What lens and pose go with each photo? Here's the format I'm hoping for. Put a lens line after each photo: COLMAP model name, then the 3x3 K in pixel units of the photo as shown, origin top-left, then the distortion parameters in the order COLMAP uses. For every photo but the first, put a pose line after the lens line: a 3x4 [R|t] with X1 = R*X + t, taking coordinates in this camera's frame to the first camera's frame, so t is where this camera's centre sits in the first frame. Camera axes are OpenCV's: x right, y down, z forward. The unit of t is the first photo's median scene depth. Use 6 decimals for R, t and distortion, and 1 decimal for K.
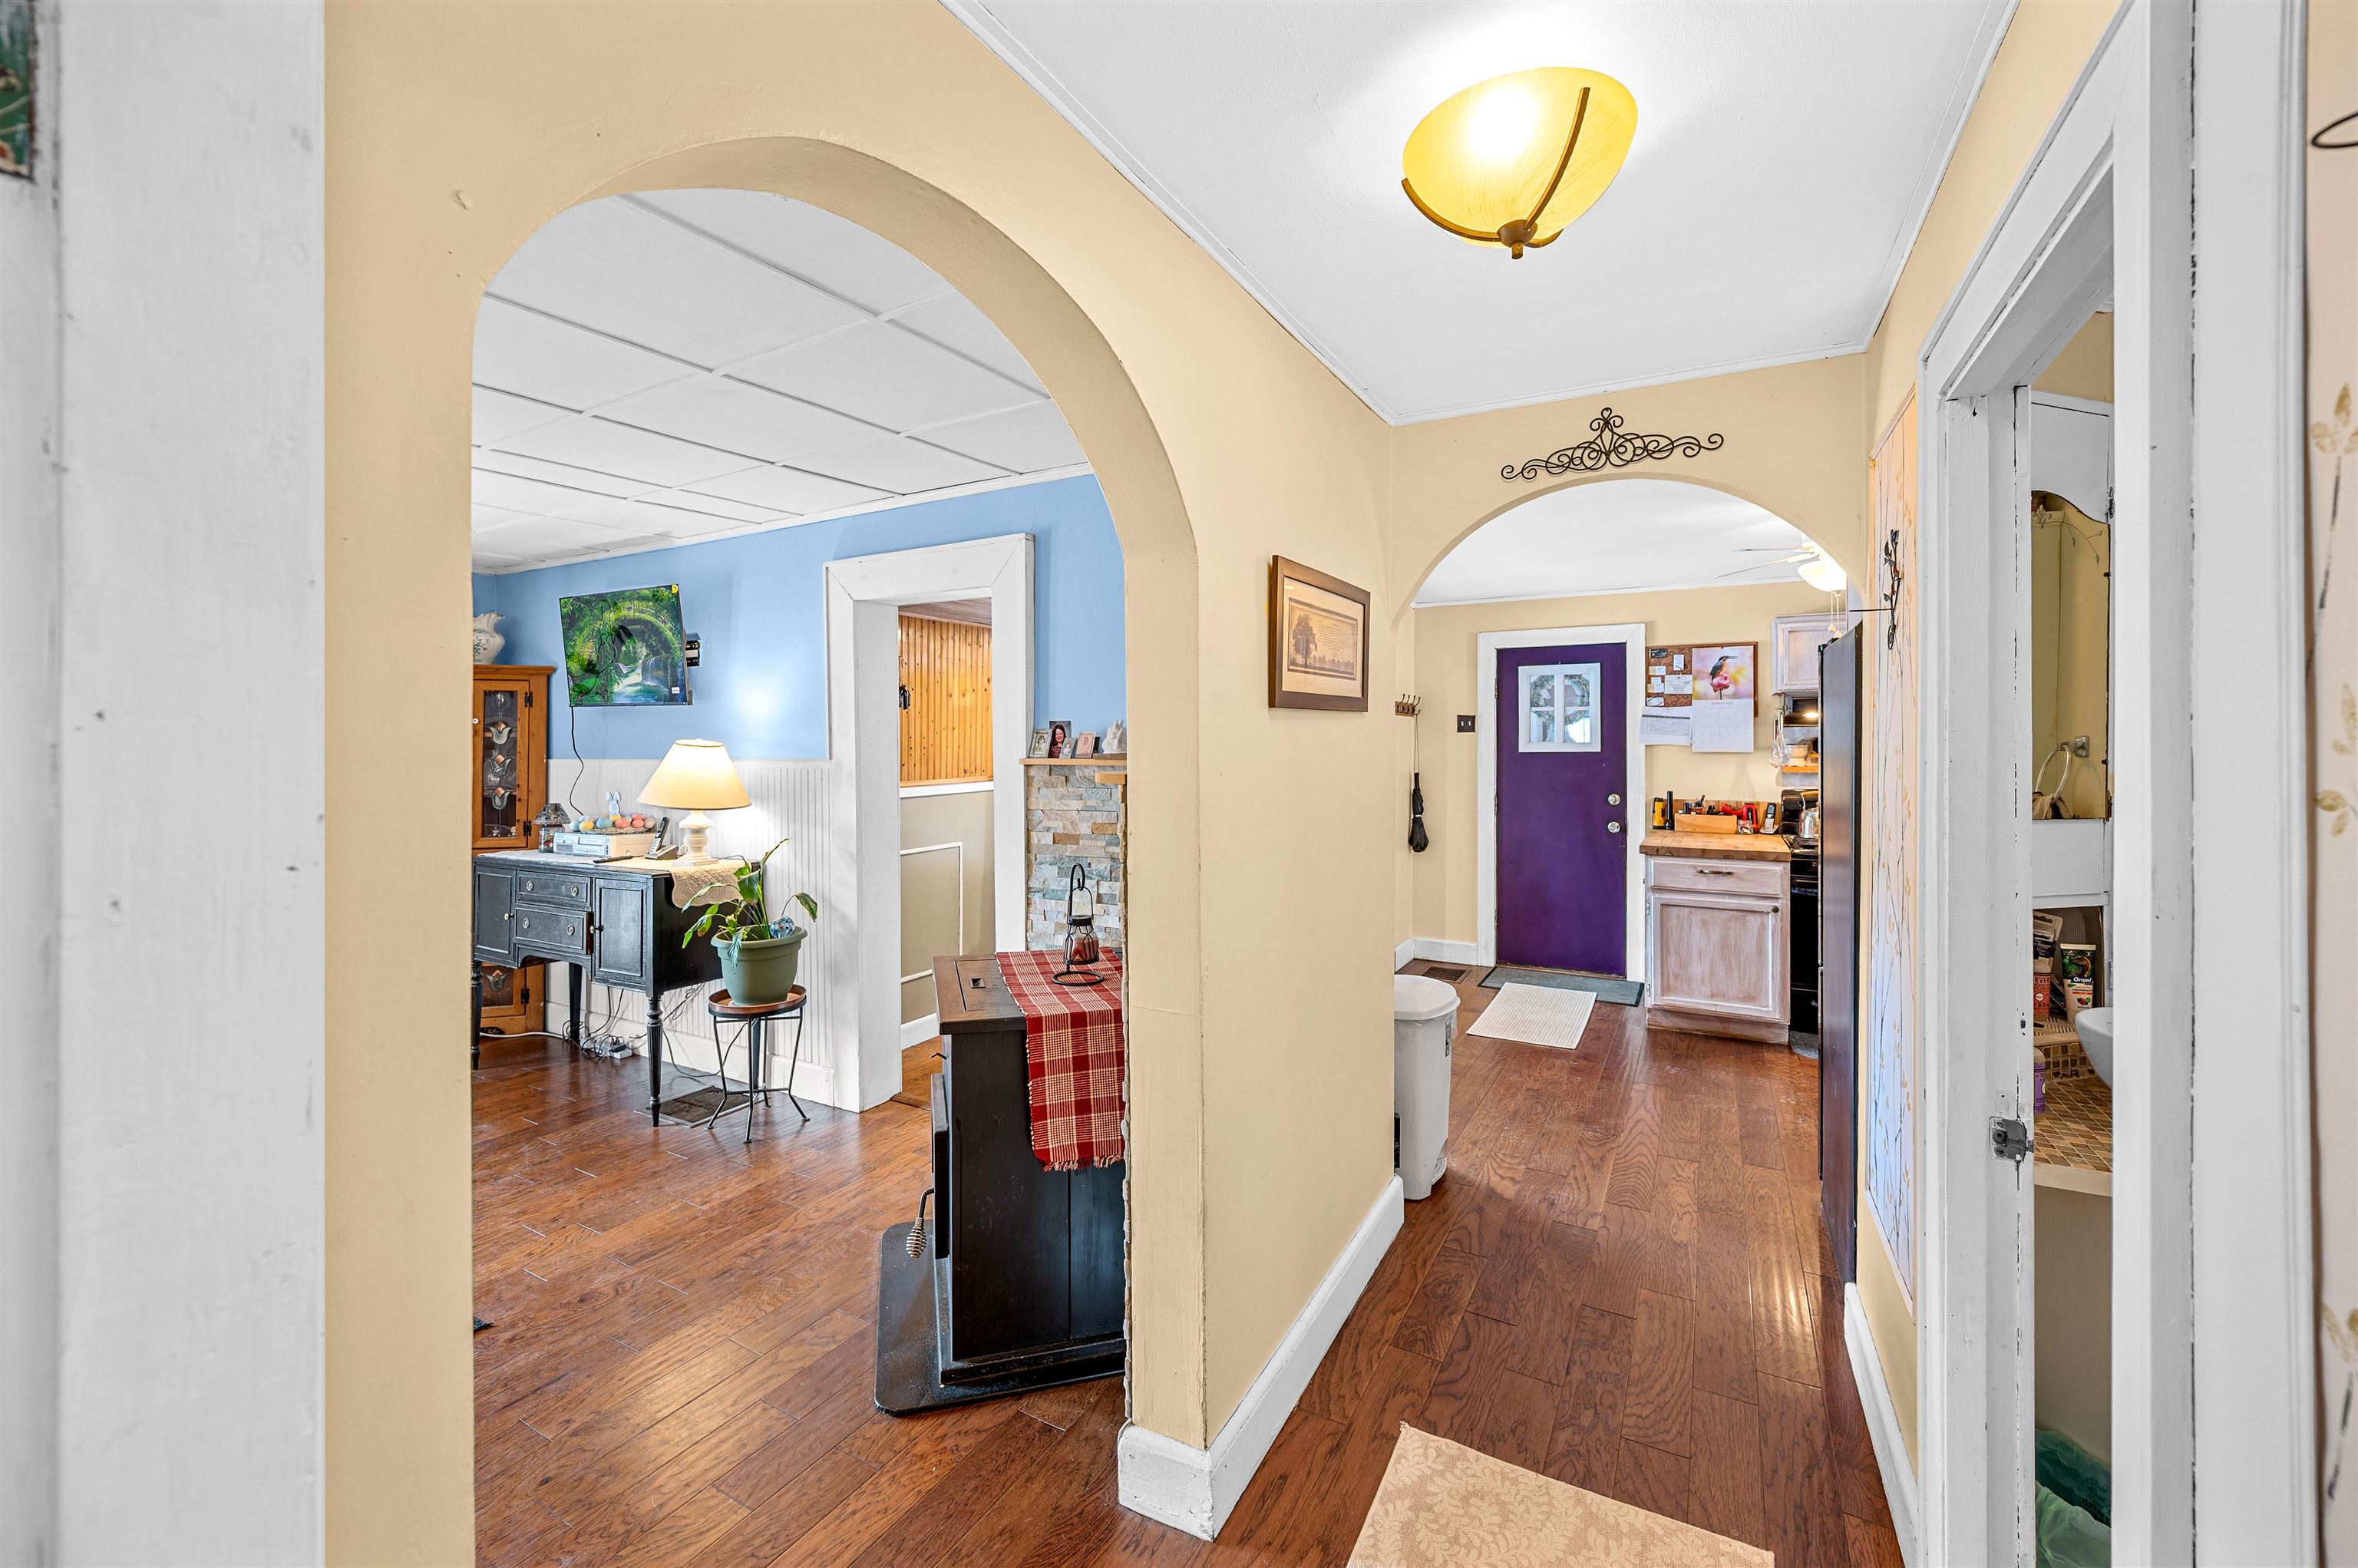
lens RADIAL K [[950.4, 0, 1183.0], [0, 950.4, 742.0], [0, 0, 1]] dist [-0.000438, 0.000020]
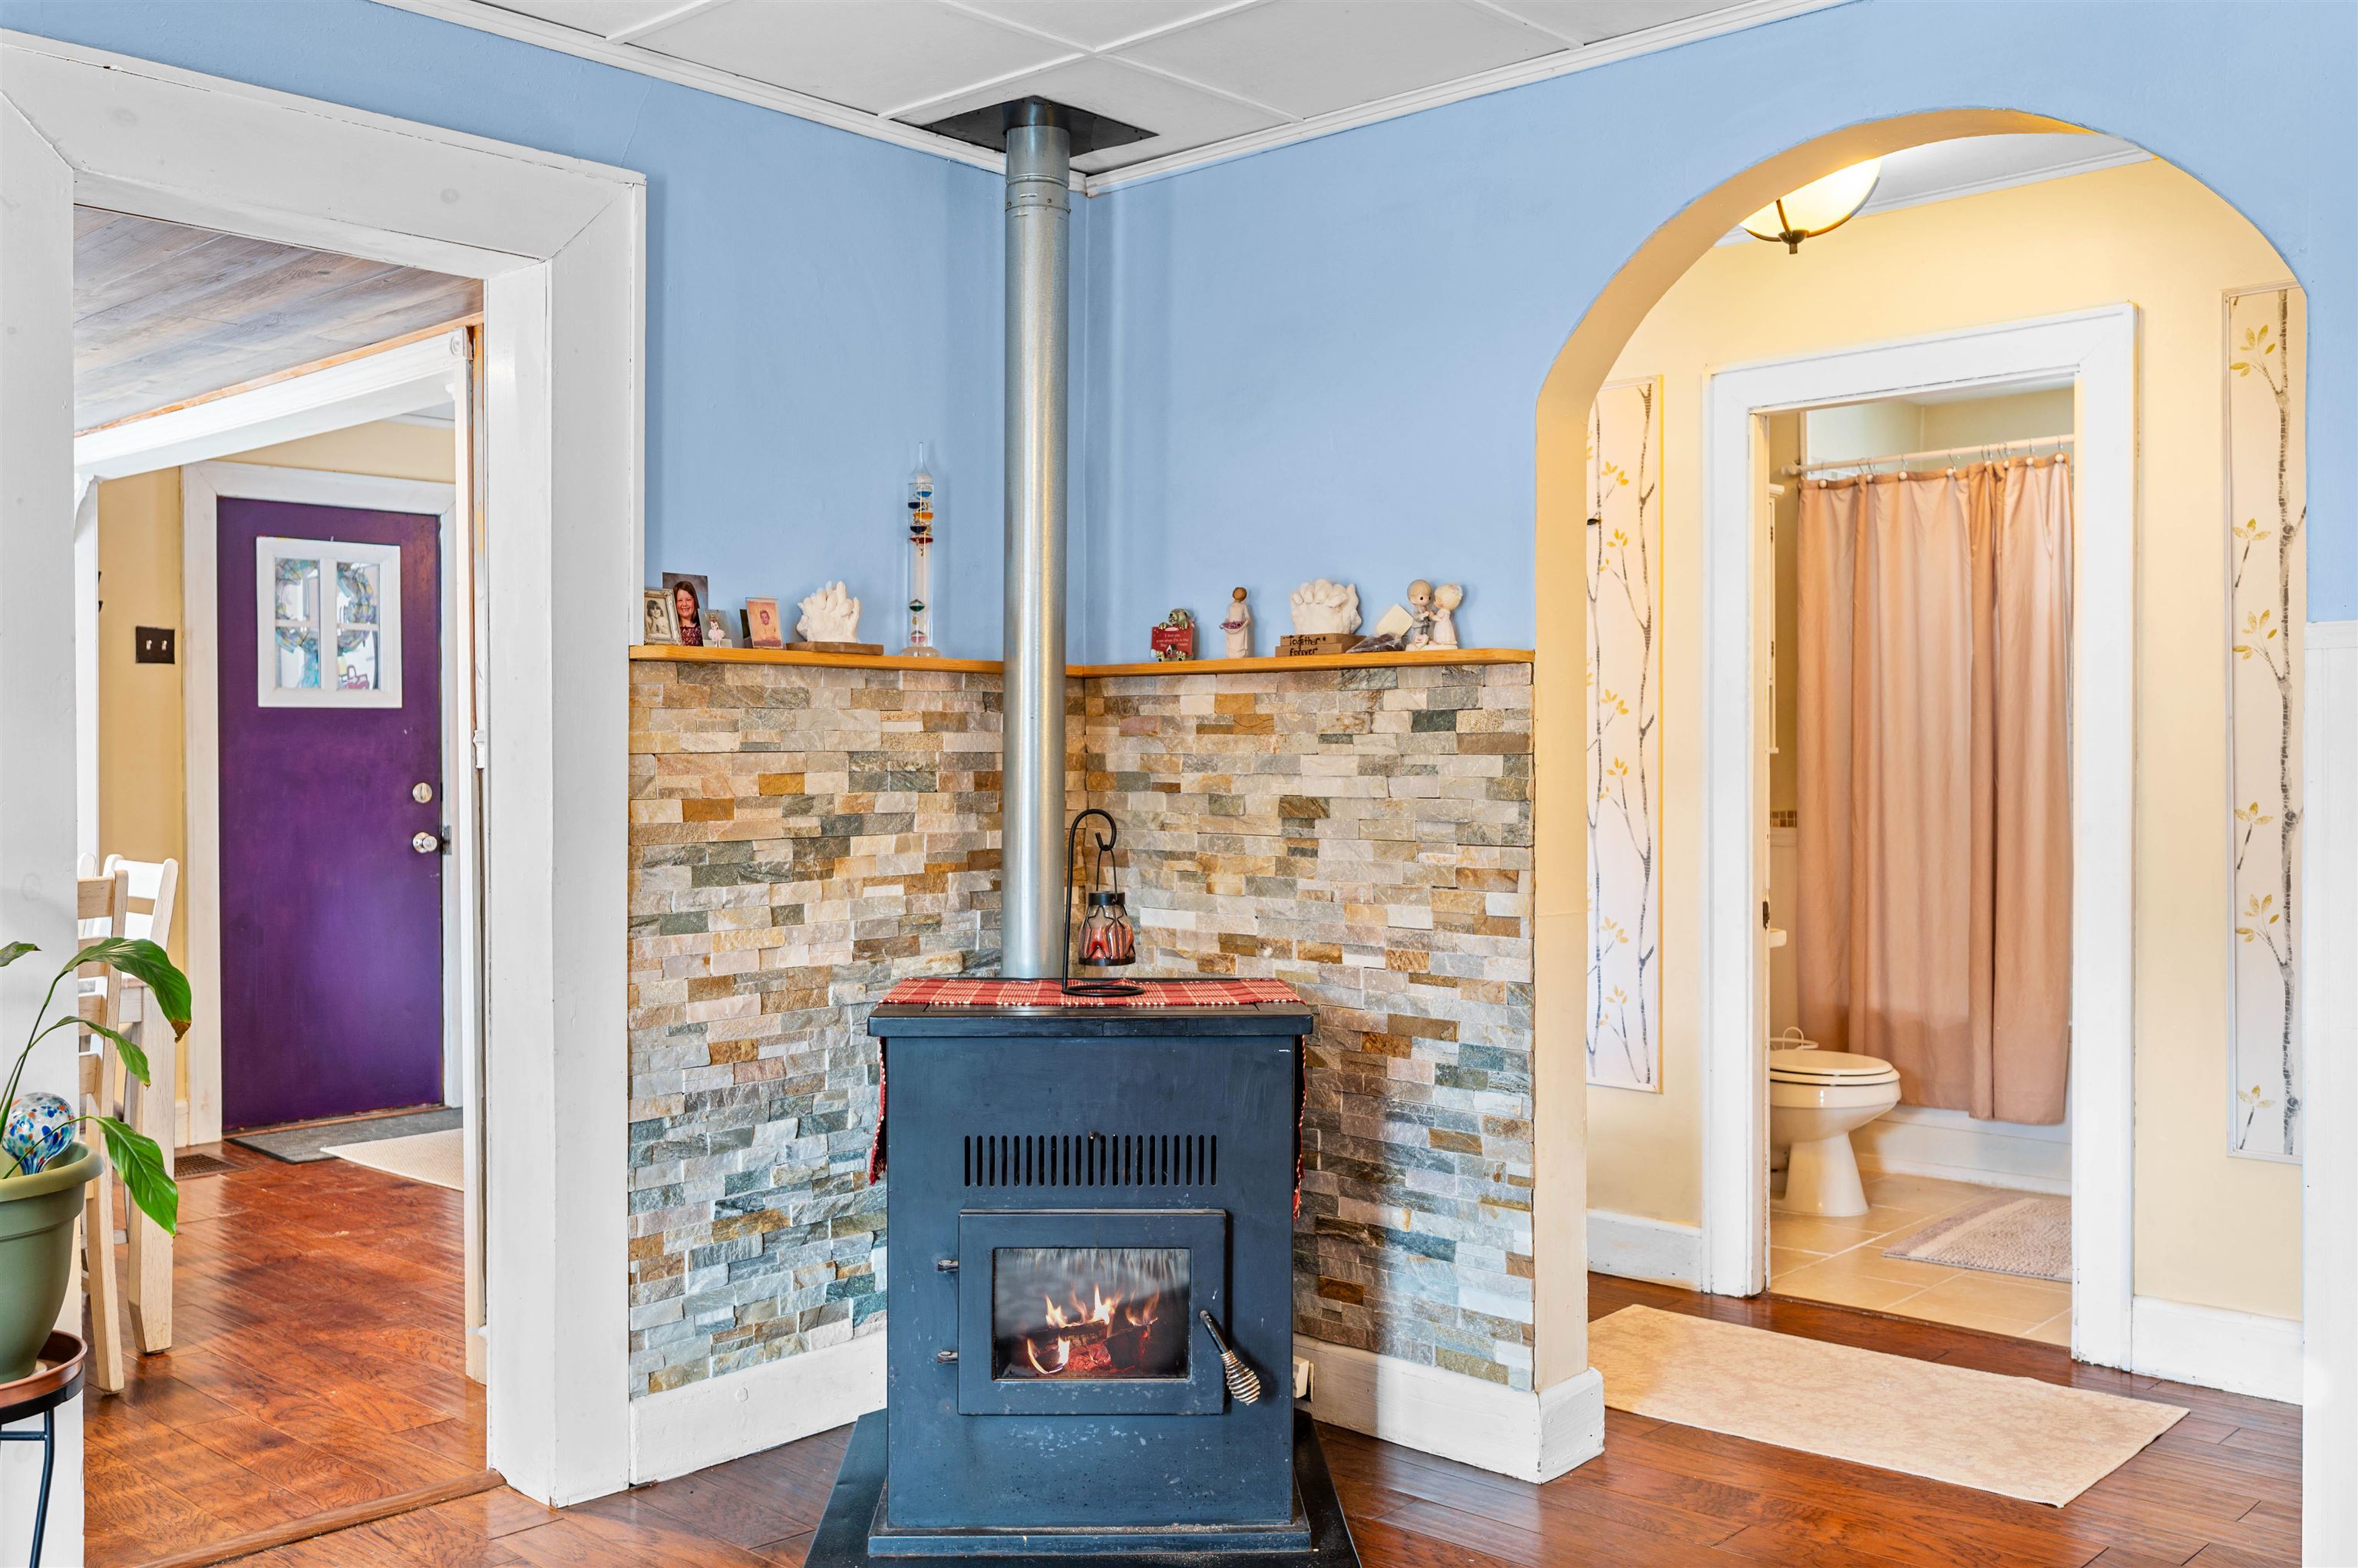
lens RADIAL K [[2065.8, 0, 1179.0], [0, 2065.8, 784.0], [0, 0, 1]] dist [-0.008881, -0.001182]
pose [[0.251712, -0.012401, 0.967723, -0.765350], [0.002094, 0.999923, 0.012269, 0.051539], [-0.967800, -0.001062, 0.251718, 0.328423]]
